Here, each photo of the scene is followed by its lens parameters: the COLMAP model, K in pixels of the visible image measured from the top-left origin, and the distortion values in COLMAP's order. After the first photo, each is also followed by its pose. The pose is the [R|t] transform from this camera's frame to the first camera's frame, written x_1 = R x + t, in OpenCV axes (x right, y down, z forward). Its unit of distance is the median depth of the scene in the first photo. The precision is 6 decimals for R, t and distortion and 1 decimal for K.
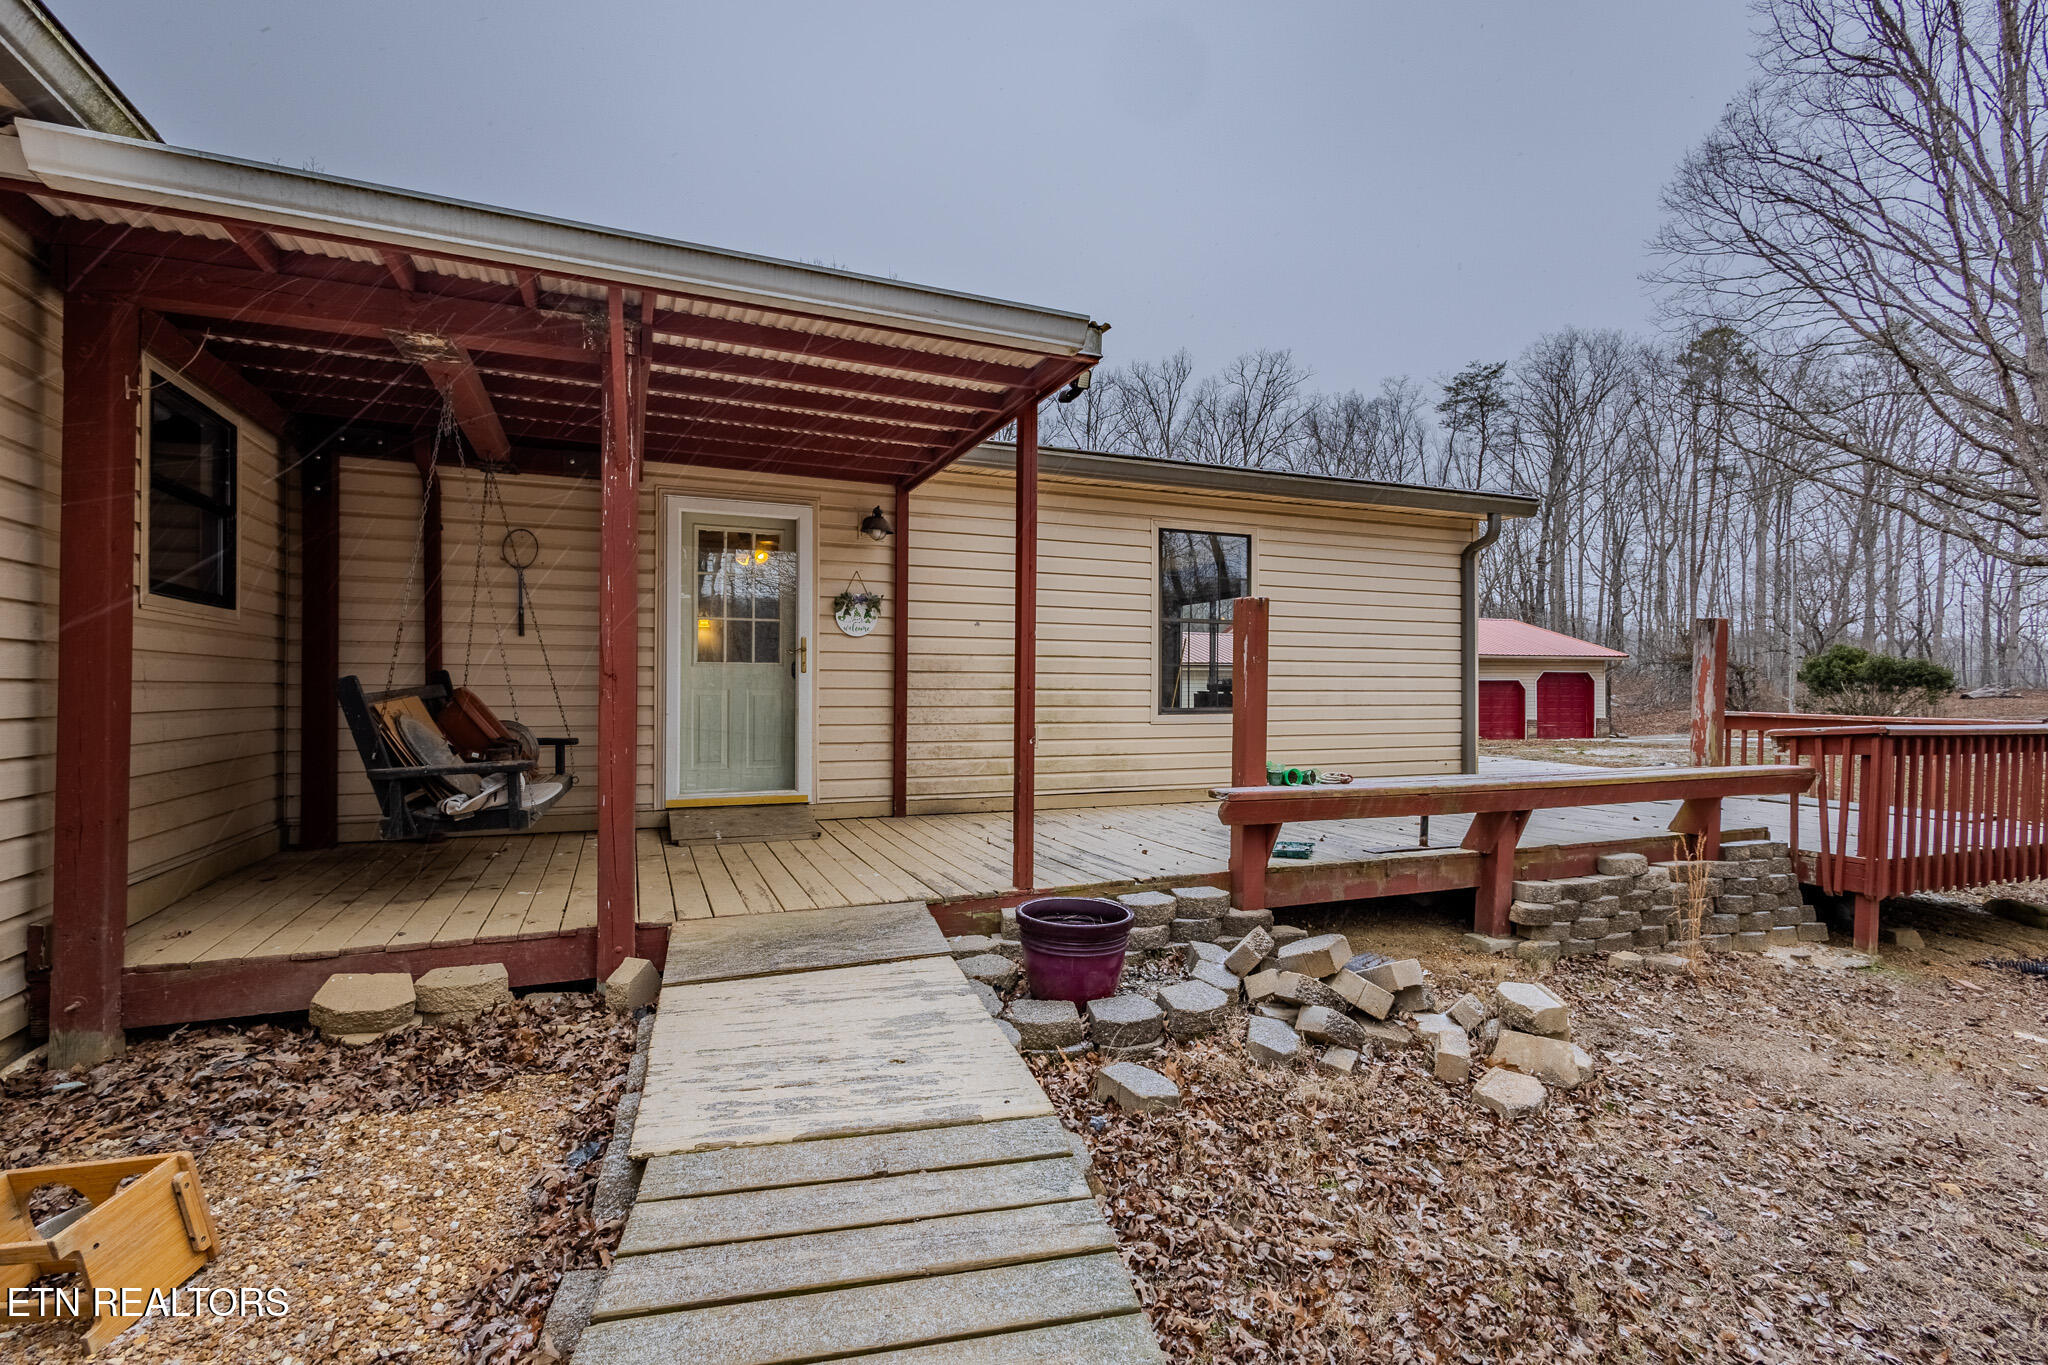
lens RADIAL K [[933.5, 0, 1020.8], [0, 933.5, 689.5], [0, 0, 1]] dist [-0.003933, -0.000544]
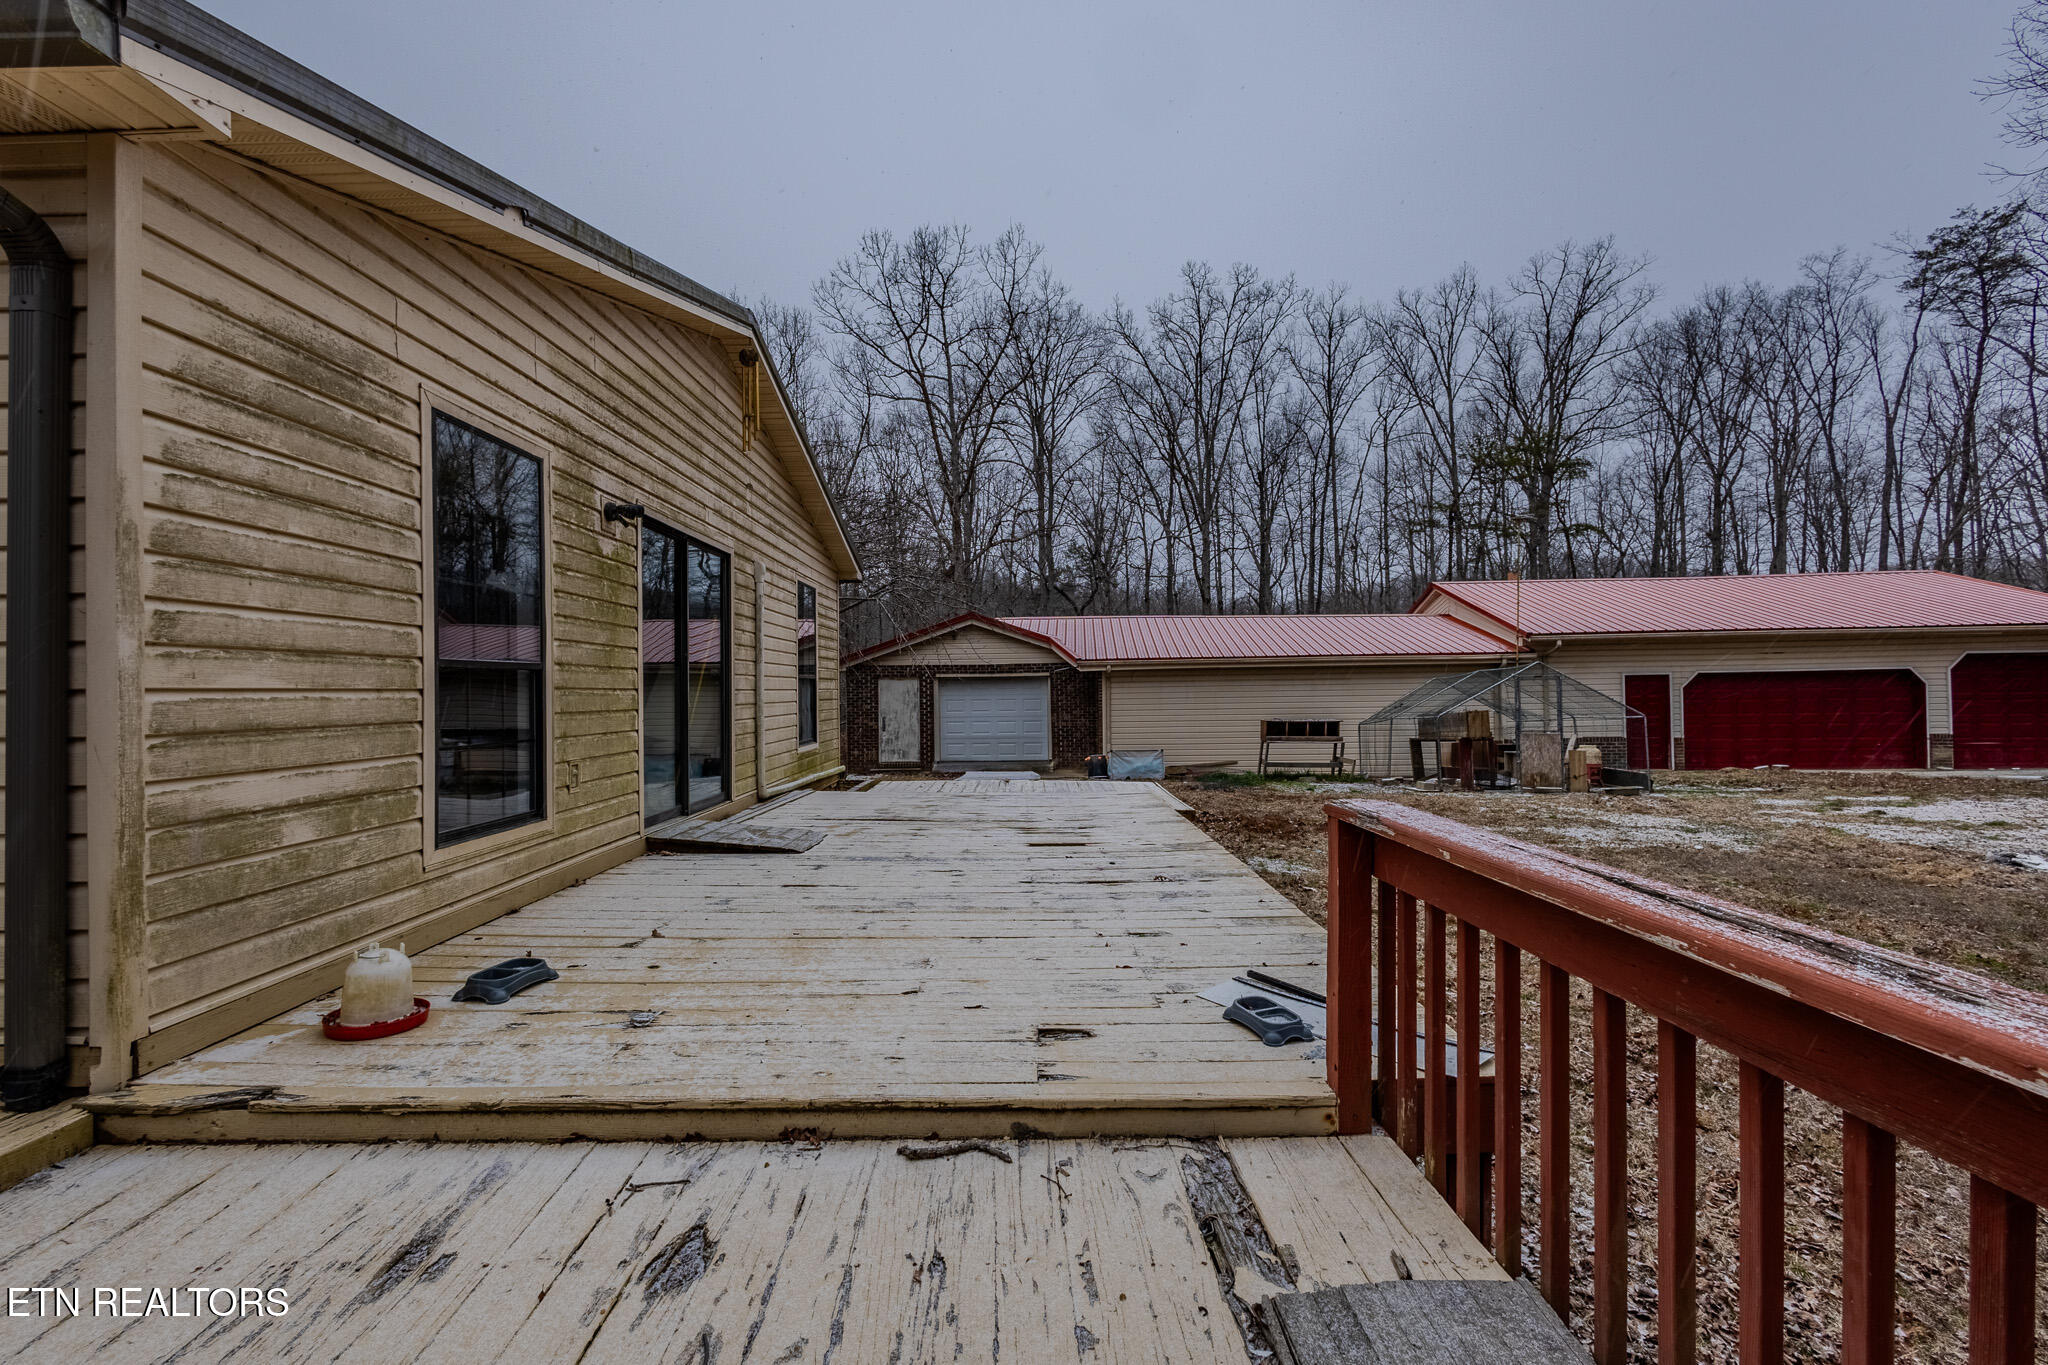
lens RADIAL K [[933.5, 0, 1021.3], [0, 933.5, 686.7], [0, 0, 1]] dist [-0.003933, -0.000544]
pose [[0.920975, -0.011835, -0.389441, 0.106749], [0.009906, 0.999927, -0.006961, -0.000204], [0.389495, 0.002553, 0.921025, 0.097246]]
